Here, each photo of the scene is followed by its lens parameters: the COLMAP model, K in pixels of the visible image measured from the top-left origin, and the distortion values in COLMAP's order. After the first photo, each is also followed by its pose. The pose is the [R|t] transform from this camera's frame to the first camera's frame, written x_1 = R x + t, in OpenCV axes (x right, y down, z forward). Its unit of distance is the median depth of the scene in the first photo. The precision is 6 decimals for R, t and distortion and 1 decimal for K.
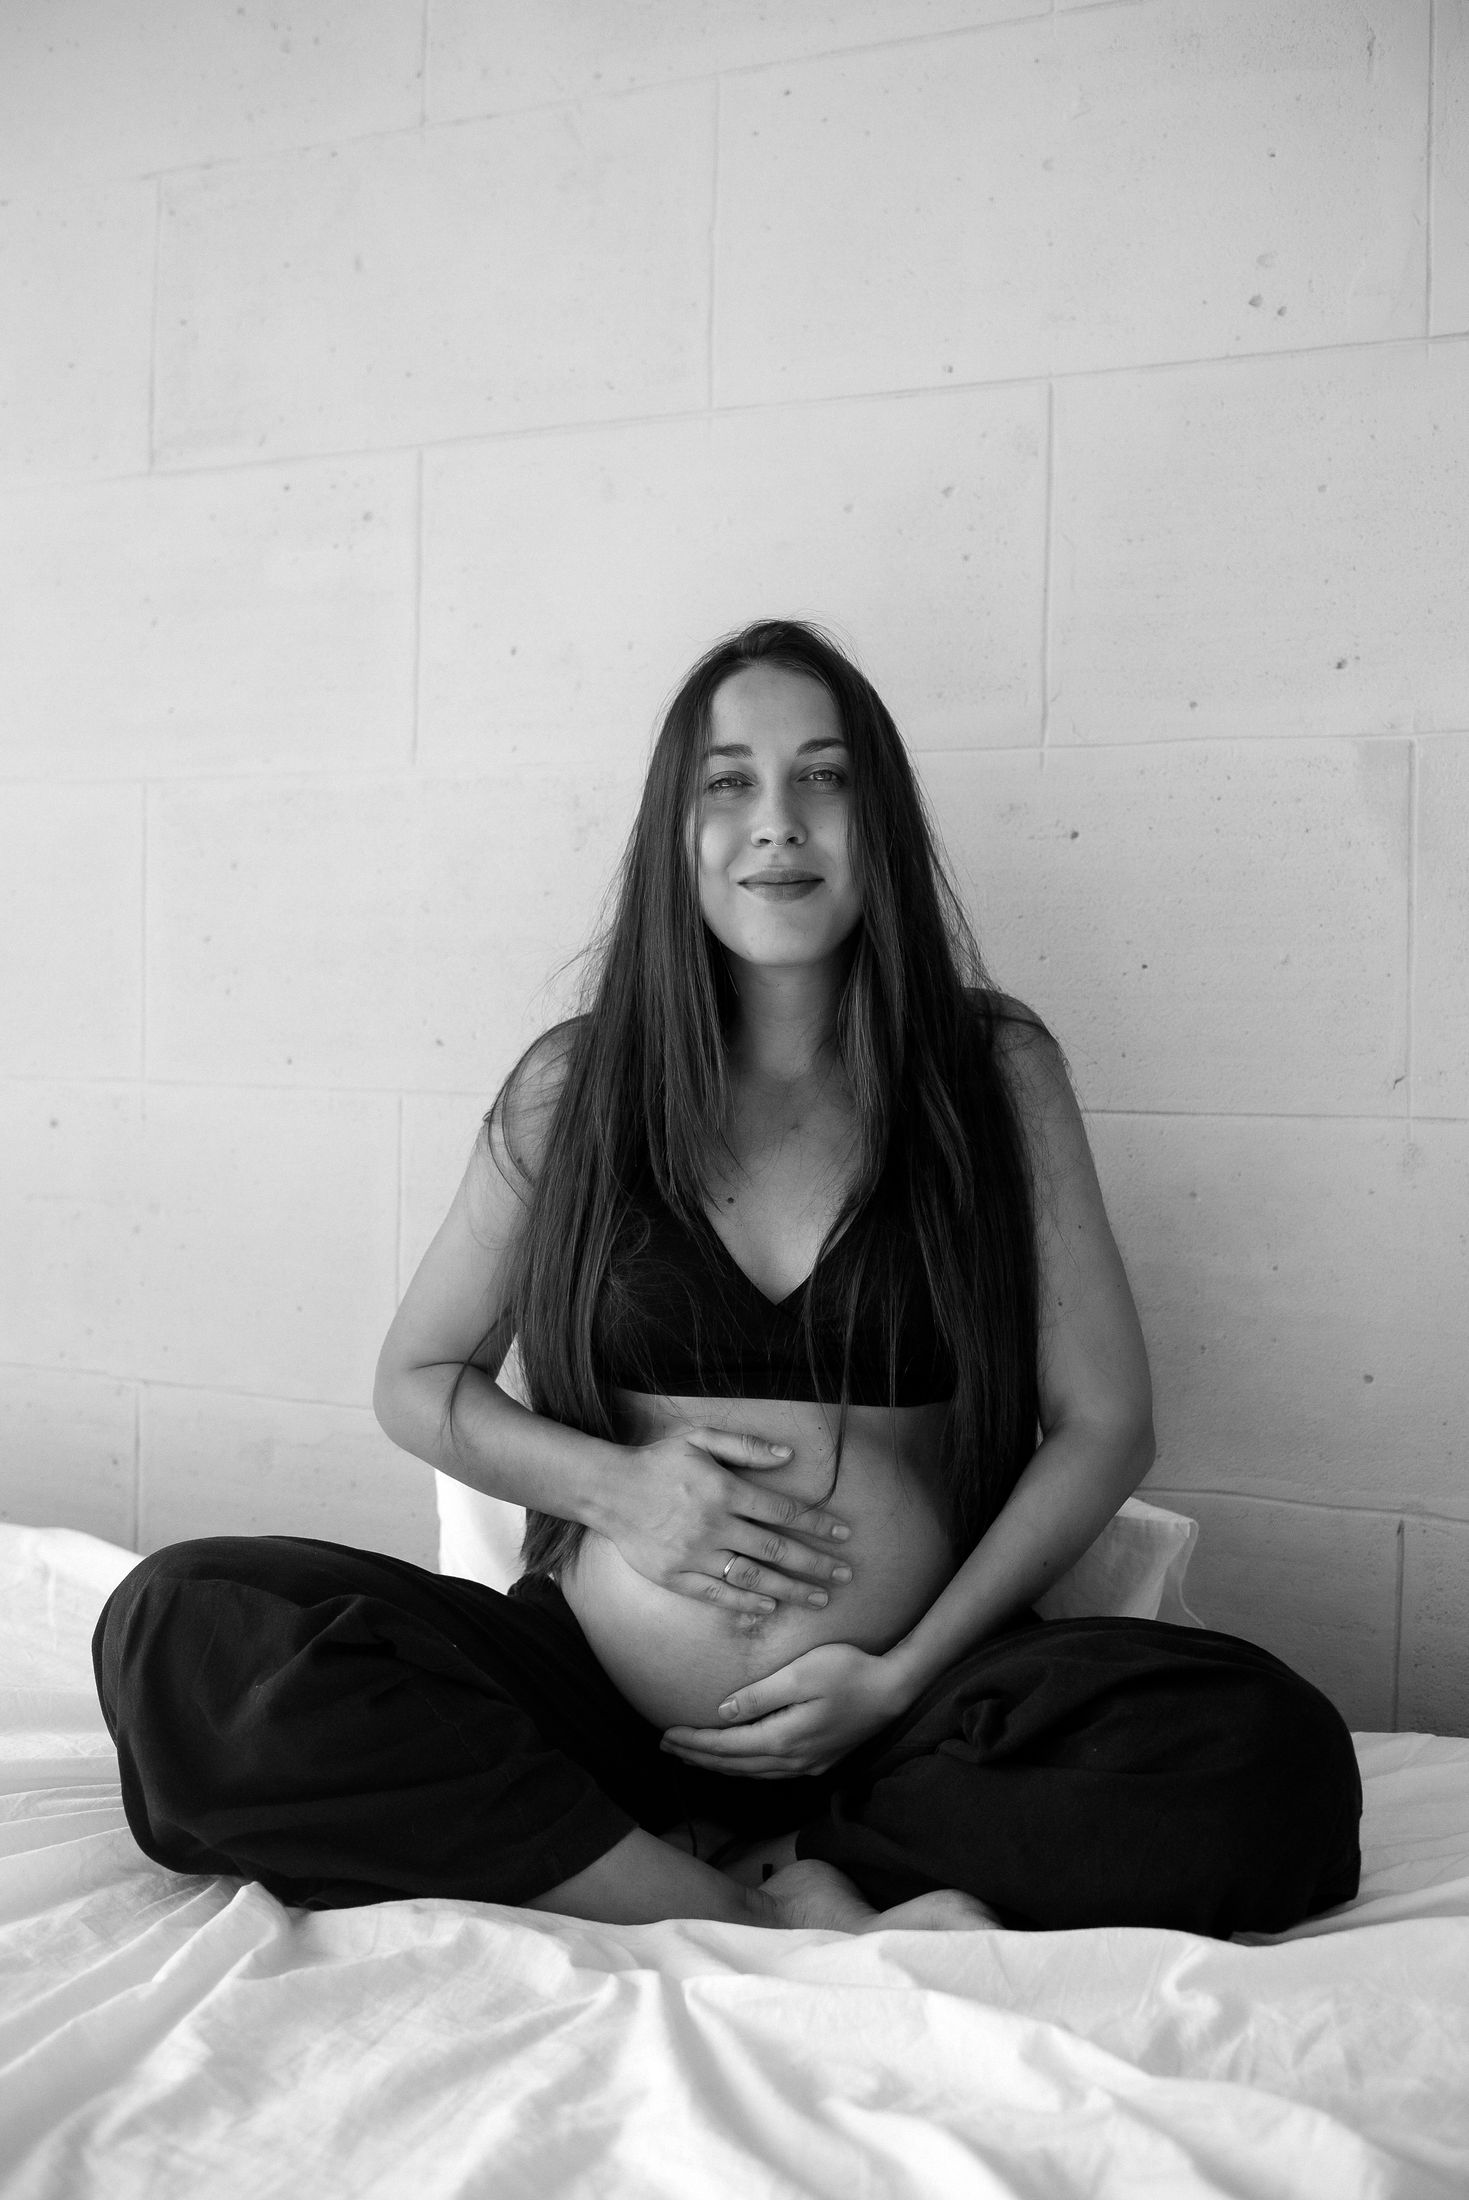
lens RADIAL K [[2118.3, 0, 739.0], [0, 2118.3, 1118.0], [0, 0, 1]] dist [-0.079222, 0.056396]
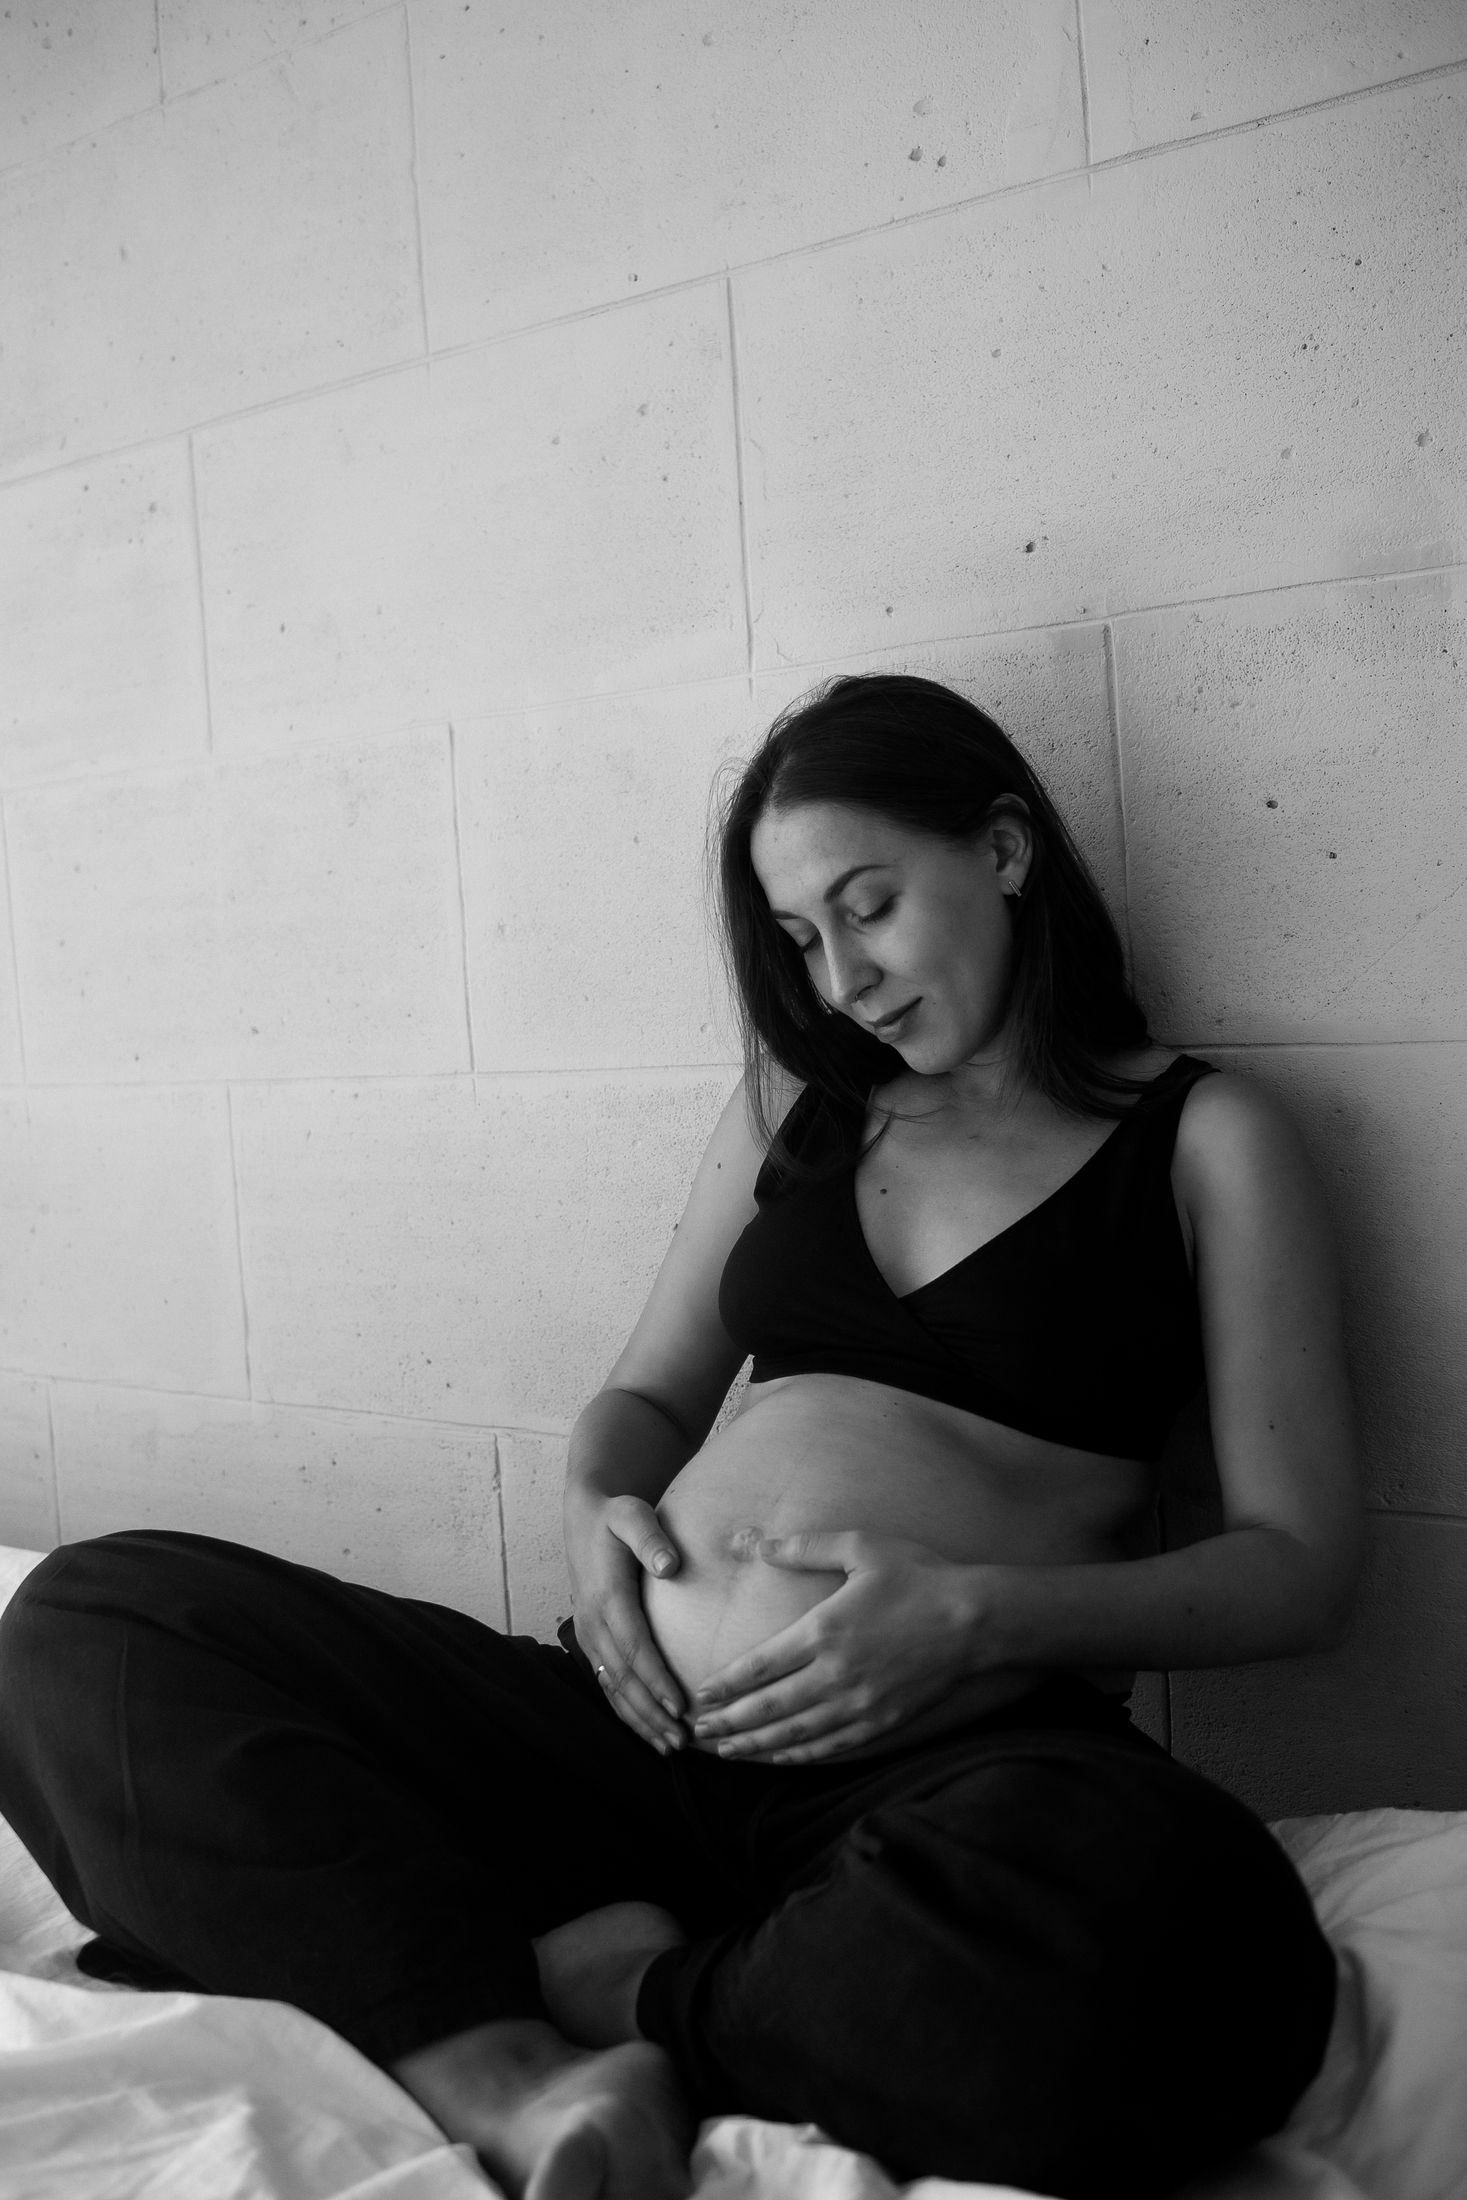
lens RADIAL K [[2118.3, 0, 738.0], [0, 2118.3, 1118.0], [0, 0, 1]] dist [-0.079222, 0.056396]
pose [[0.977992, -0.063966, -0.198595, 0.441474], [0.070718, 0.997129, 0.027086, -0.008843], [0.196292, -0.040534, 0.979707, 0.116329]]
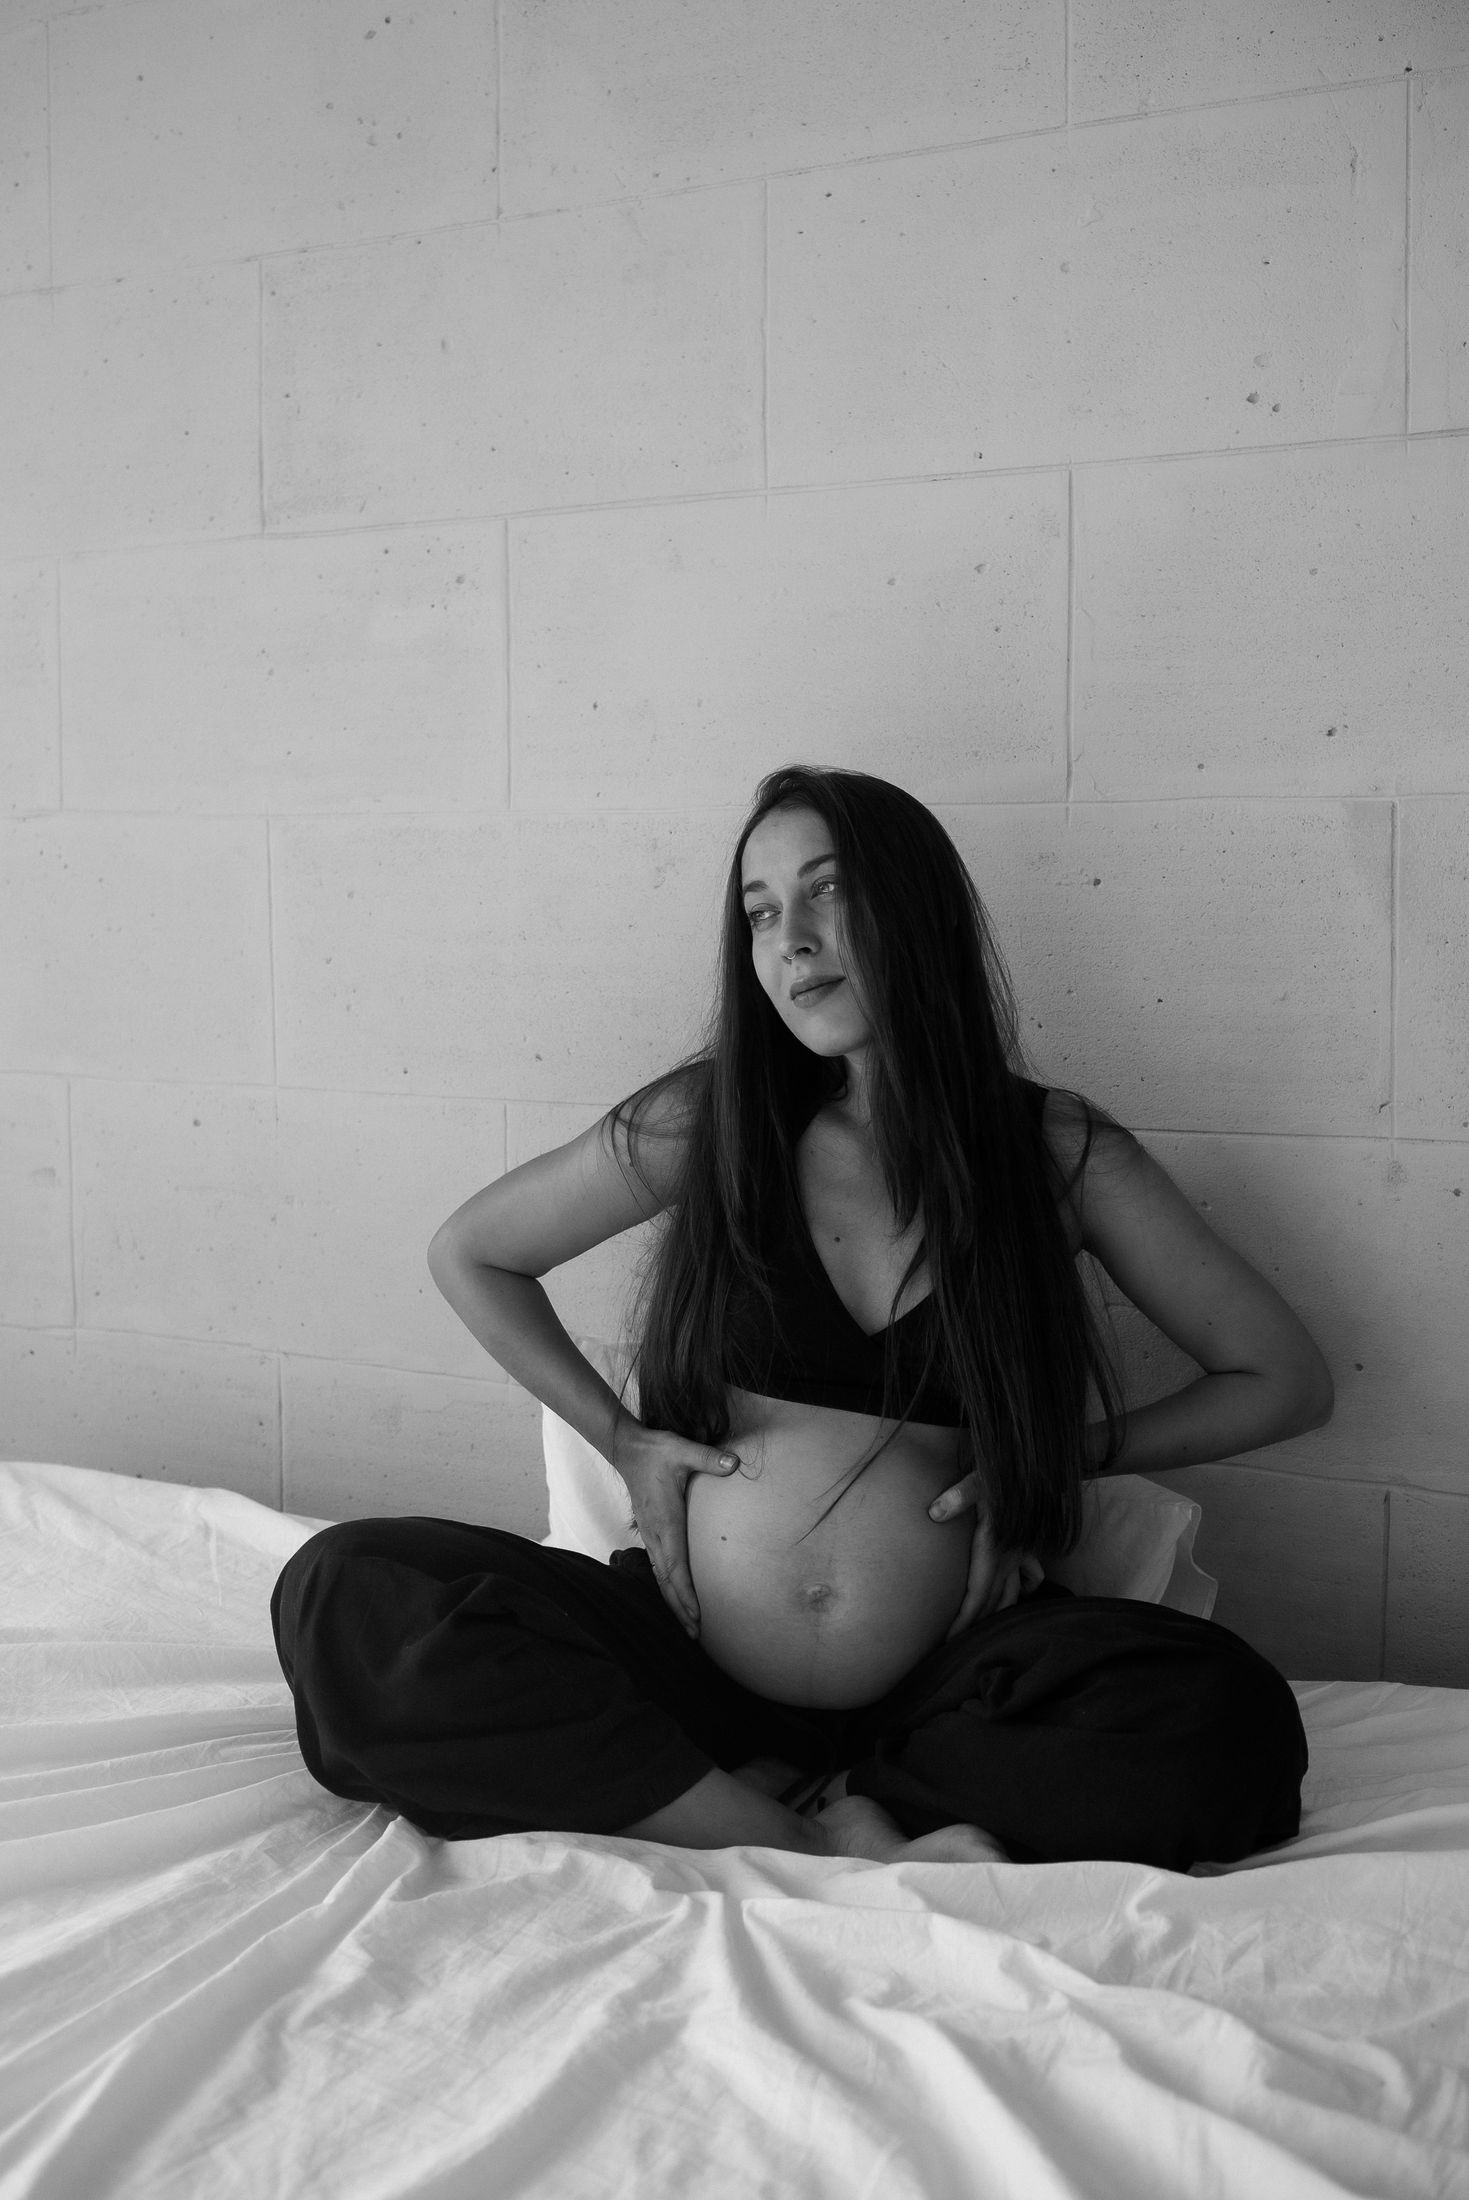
lens RADIAL K [[2210.5, 0, 737.6], [0, 2210.5, 1093.1], [0, 0, 1]] dist [-0.093224, 0.092395]
pose [[0.998079, -0.017237, -0.059514, 0.052437], [0.020984, 0.997798, 0.062924, -0.141350], [0.058298, -0.064052, 0.996242, -0.251675]]
